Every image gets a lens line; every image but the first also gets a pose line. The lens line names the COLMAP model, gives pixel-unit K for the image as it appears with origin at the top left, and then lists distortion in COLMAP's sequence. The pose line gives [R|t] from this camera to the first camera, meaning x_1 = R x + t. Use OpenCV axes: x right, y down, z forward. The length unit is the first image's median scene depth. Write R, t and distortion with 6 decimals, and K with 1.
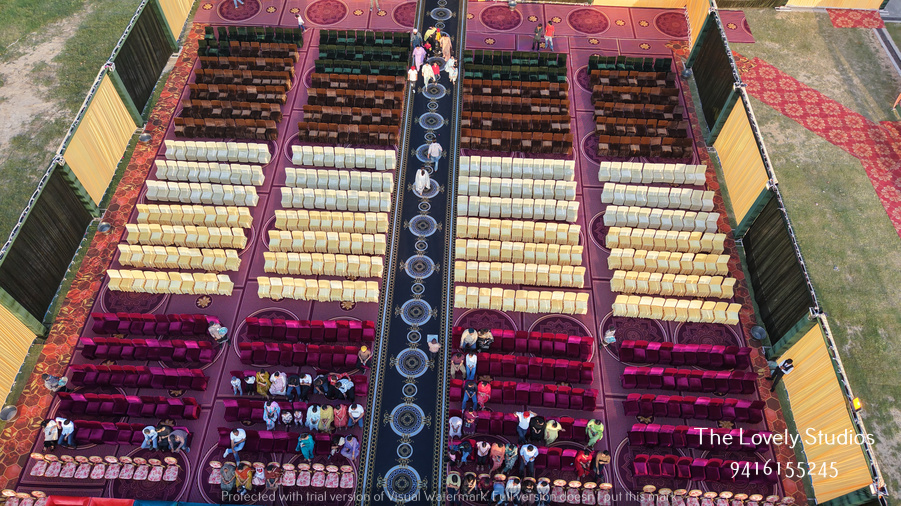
lens RADIAL K [[612.8, 0, 450.5], [0, 612.8, 253.0], [0, 0, 1]] dist [0.010001, 0.004191]
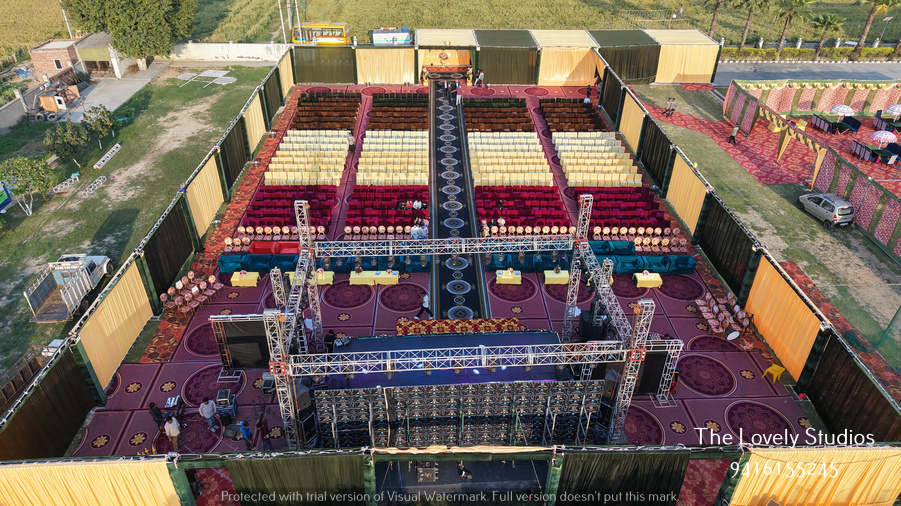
lens RADIAL K [[601.7, 0, 447.1], [0, 601.7, 260.2], [0, 0, 1]] dist [0.038234, -0.039090]
pose [[0.997828, -0.038388, 0.053535, -0.140982], [0.055173, 0.931023, -0.360765, 0.747122], [-0.035994, 0.362935, 0.931119, -0.389109]]
